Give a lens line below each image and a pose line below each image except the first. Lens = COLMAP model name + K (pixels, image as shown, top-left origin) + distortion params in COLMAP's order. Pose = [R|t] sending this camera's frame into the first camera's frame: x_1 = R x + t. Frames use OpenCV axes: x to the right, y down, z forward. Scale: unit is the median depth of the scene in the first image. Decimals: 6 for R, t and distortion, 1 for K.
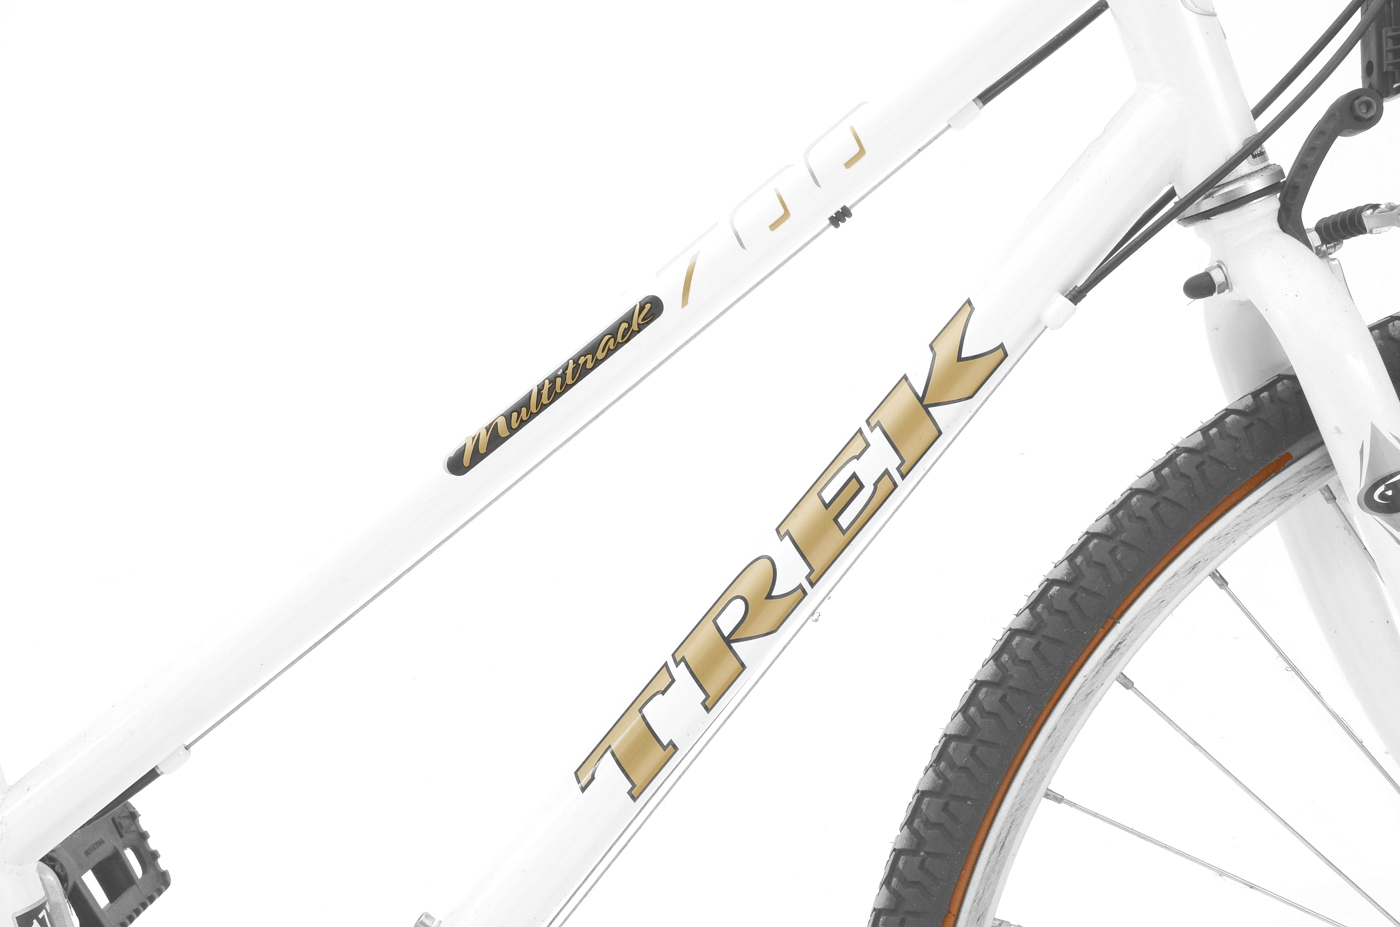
lens RADIAL K [[1993.1, 0, 700.0], [0, 1993.1, 463.5], [0, 0, 1]] dist [0.147693, 0.046931]
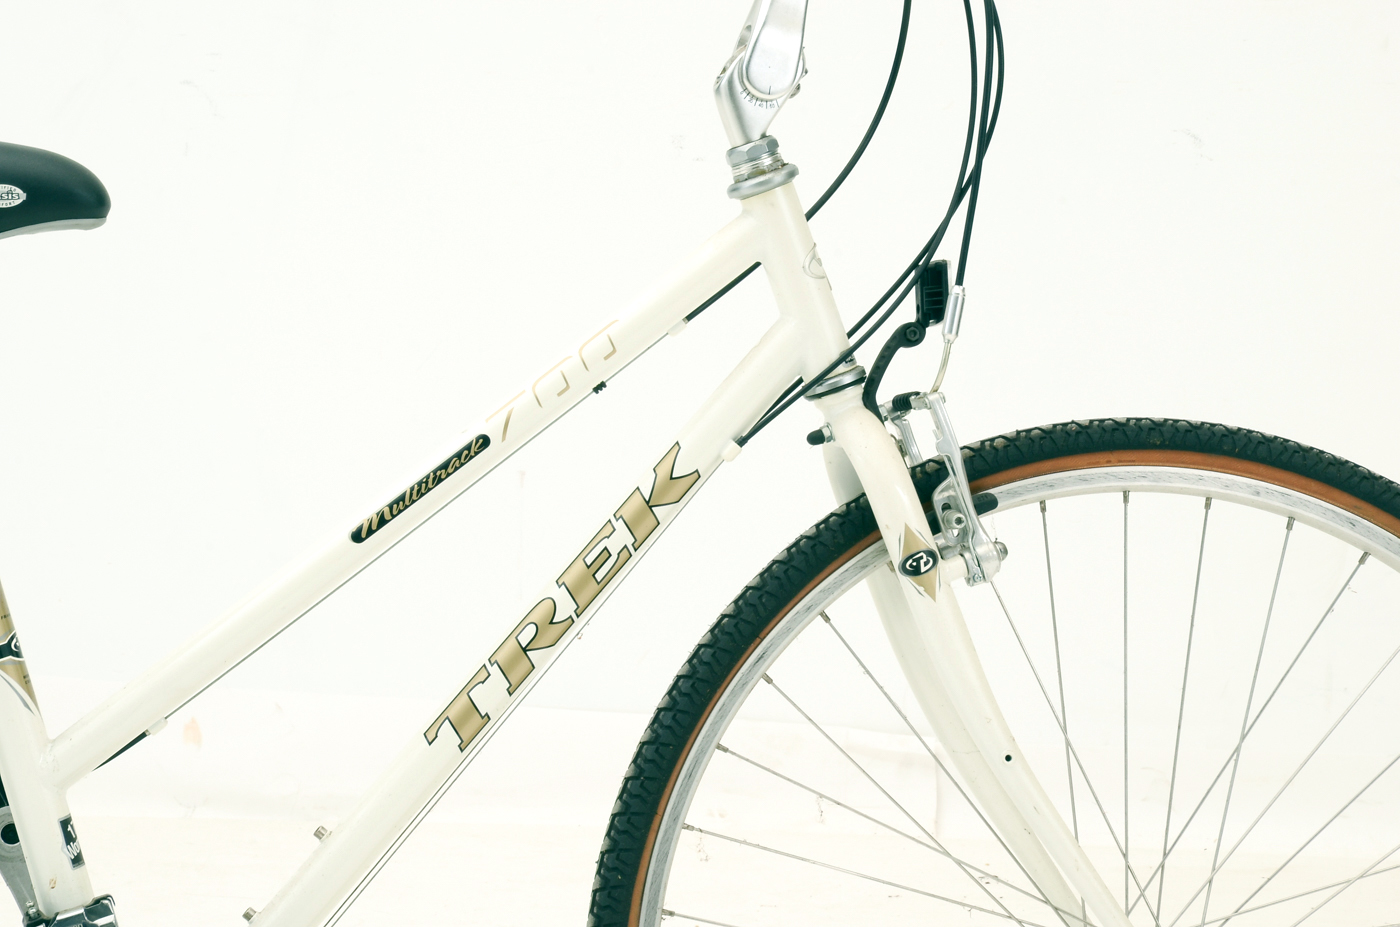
lens RADIAL K [[6708.9, 0, 700.0], [0, 6708.9, 463.5], [0, 0, 1]] dist [1.806886, 5.324783]
pose [[0.990621, 0.024437, 0.134434, -0.581662], [-0.020351, 0.999291, -0.031690, 0.108491], [-0.135113, 0.028657, 0.990416, -4.412505]]
